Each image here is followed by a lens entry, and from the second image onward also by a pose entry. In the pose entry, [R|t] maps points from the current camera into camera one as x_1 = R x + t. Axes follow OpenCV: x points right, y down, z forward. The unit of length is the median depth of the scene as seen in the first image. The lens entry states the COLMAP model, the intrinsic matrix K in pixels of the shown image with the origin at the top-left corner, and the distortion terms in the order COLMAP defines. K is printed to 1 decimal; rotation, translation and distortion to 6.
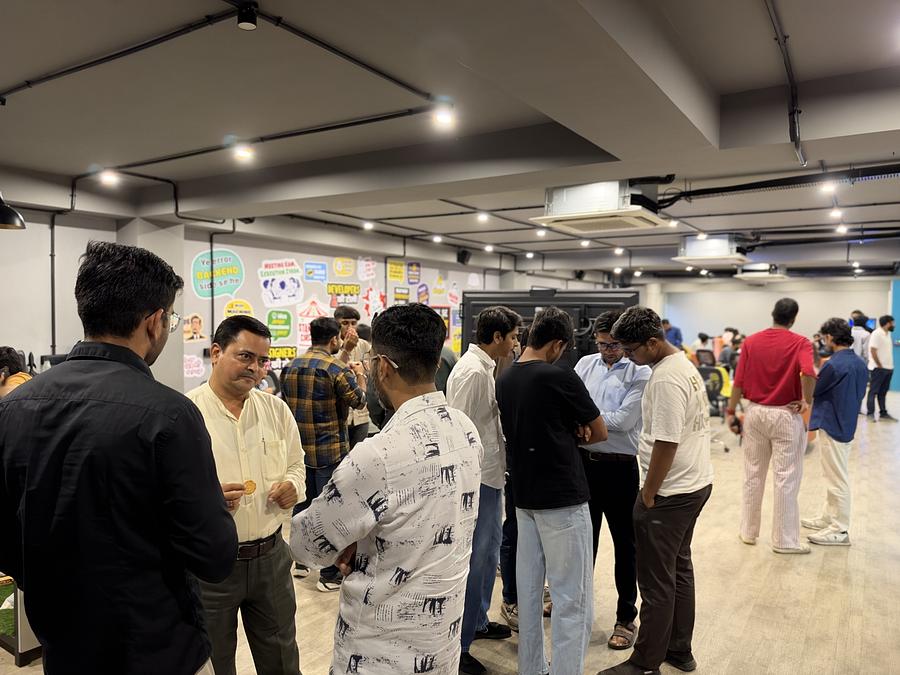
lens RADIAL K [[625.5, 0, 446.2], [0, 625.5, 335.2], [0, 0, 1]] dist [0.041530, -0.000955]
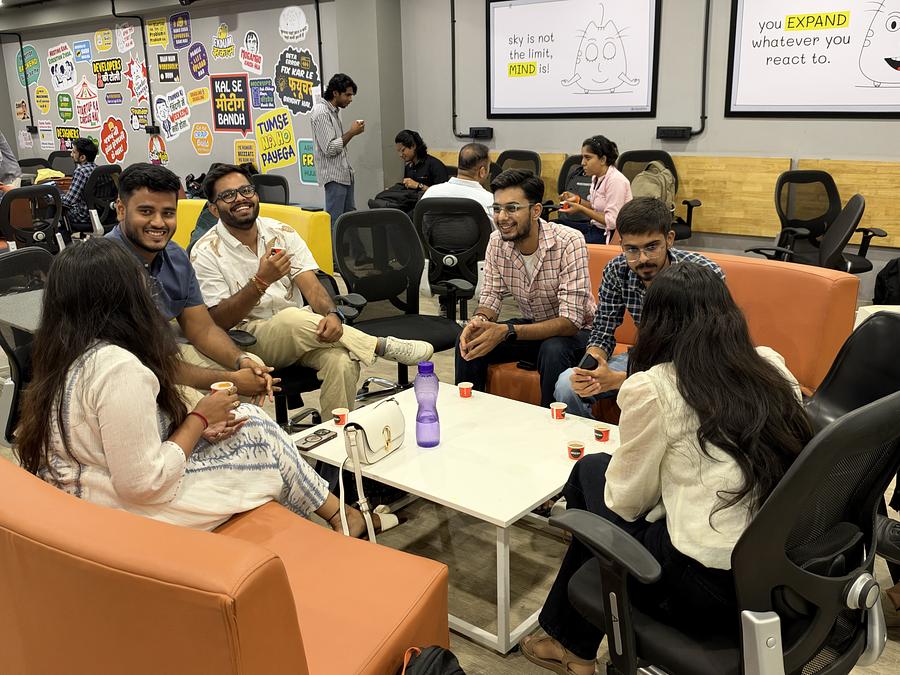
lens RADIAL K [[823.2, 0, 450.7], [0, 823.2, 335.7], [0, 0, 1]] dist [-0.020753, -0.018987]
pose [[-0.065534, 0.228069, -0.971437, 0.987130], [-0.044362, 0.971901, 0.231170, 0.009798], [0.996864, 0.058244, -0.053575, 1.495399]]
